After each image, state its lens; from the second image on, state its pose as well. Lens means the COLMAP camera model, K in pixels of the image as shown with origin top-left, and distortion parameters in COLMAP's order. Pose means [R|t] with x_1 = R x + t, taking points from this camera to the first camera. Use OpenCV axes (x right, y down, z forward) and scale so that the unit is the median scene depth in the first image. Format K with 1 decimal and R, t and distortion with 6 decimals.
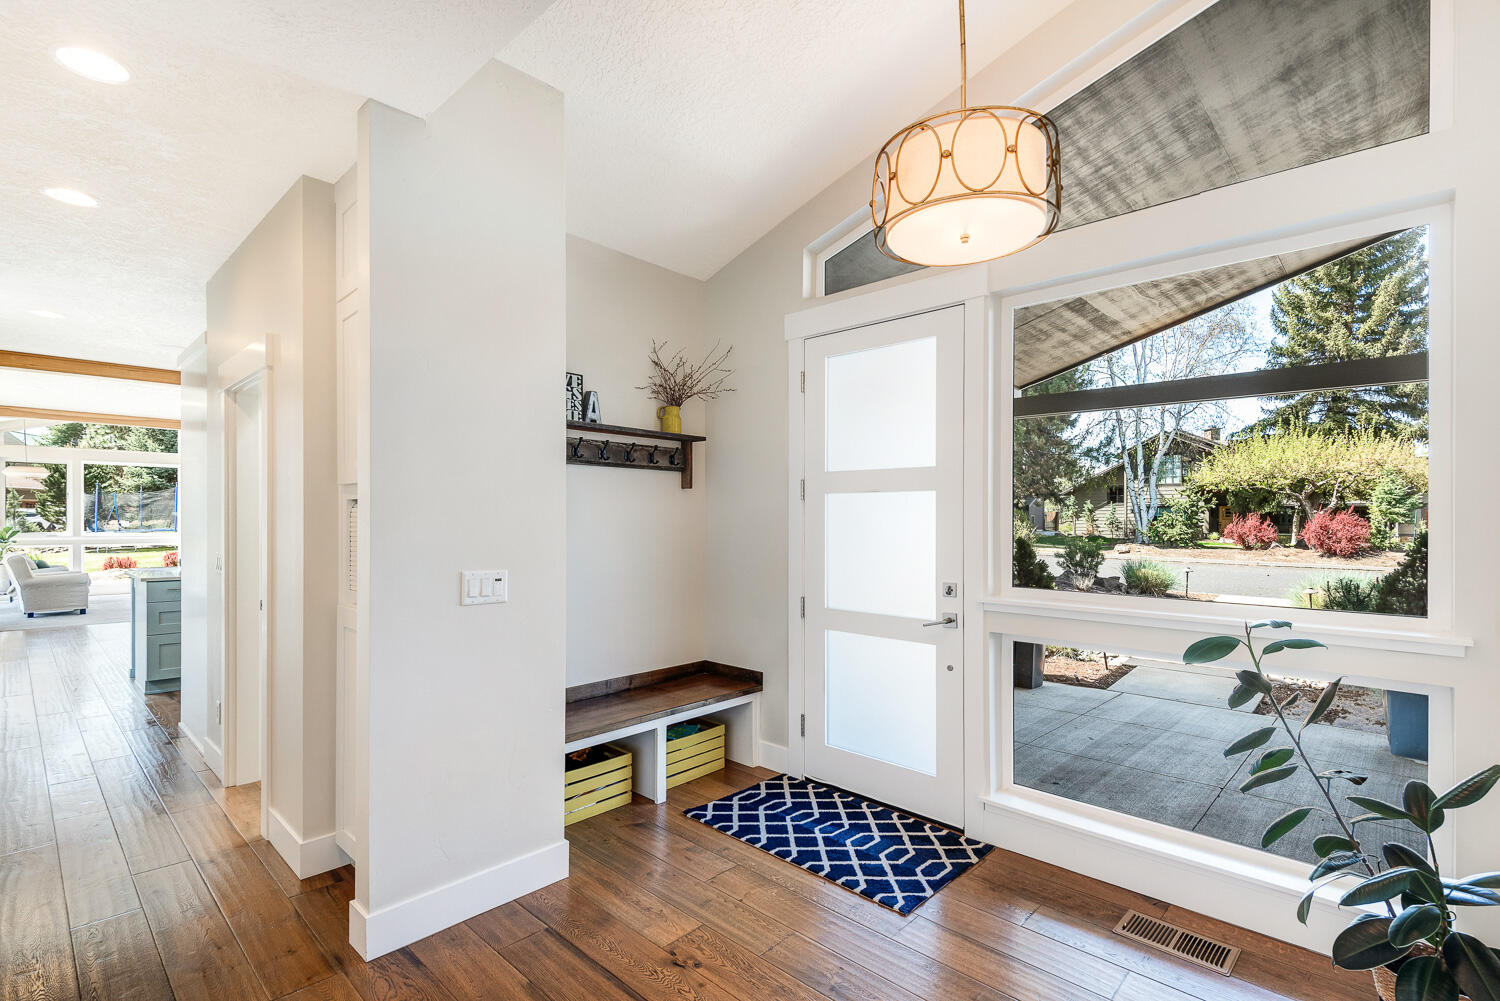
lens RADIAL K [[700.4, 0, 750.1], [0, 700.4, 510.4], [0, 0, 1]] dist [0.004779, -0.001841]
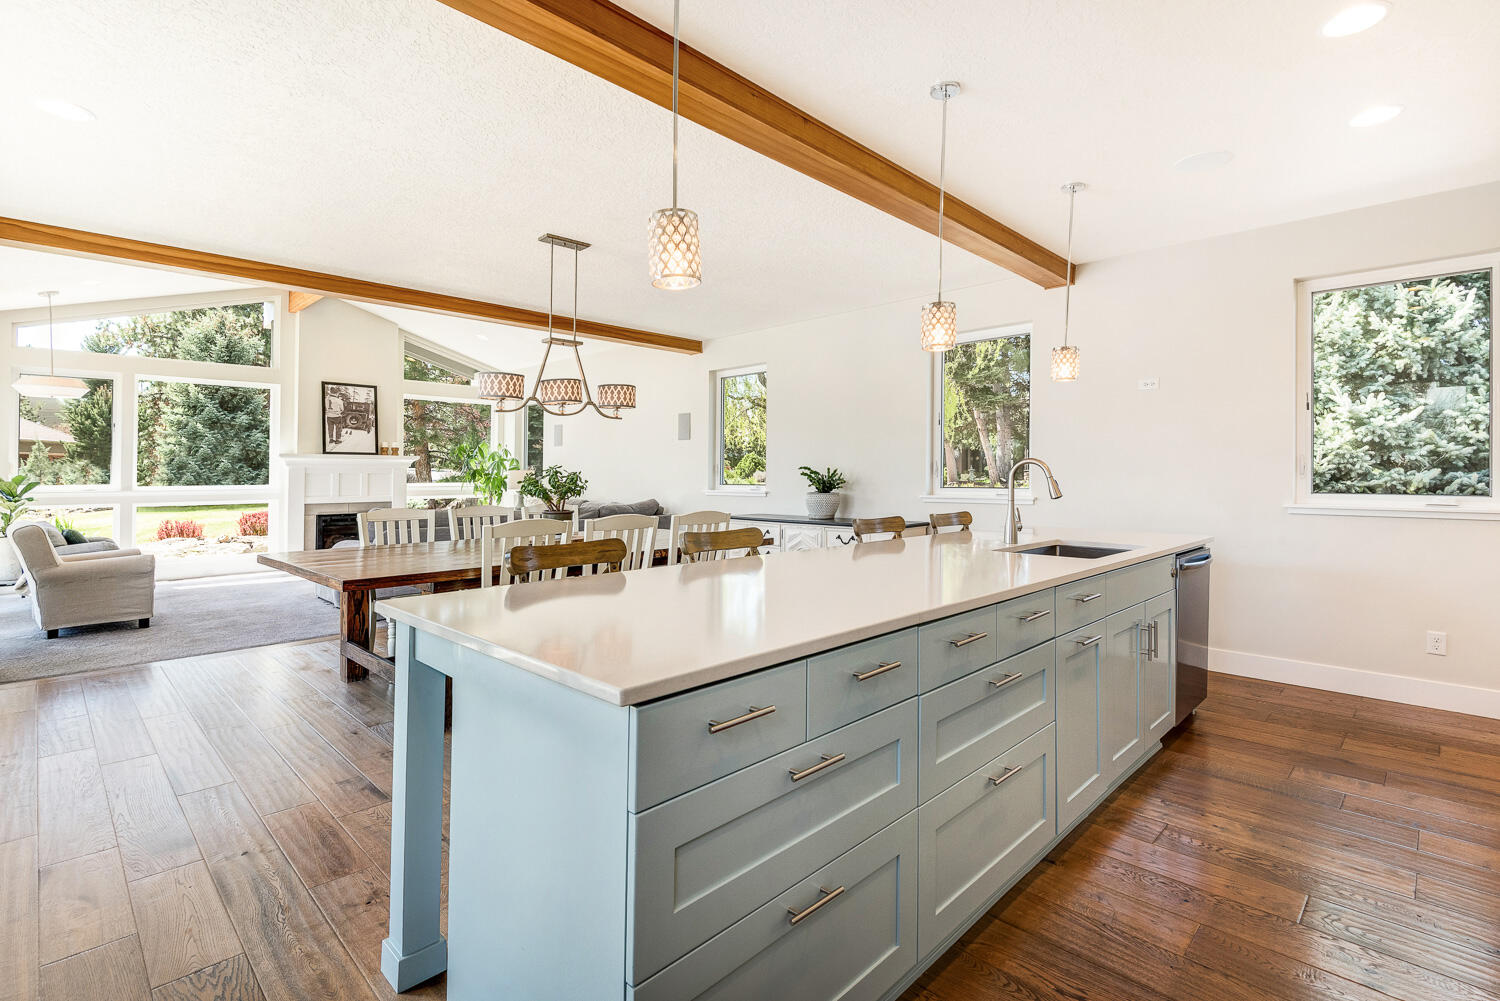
lens RADIAL K [[700.4, 0, 761.7], [0, 700.4, 466.6], [0, 0, 1]] dist [0.004779, -0.001841]
pose [[0.999931, 0.001620, -0.011642, -0.413395], [-0.001662, 0.999992, -0.003658, 0.017688], [0.011636, 0.003678, 0.999926, 0.406951]]
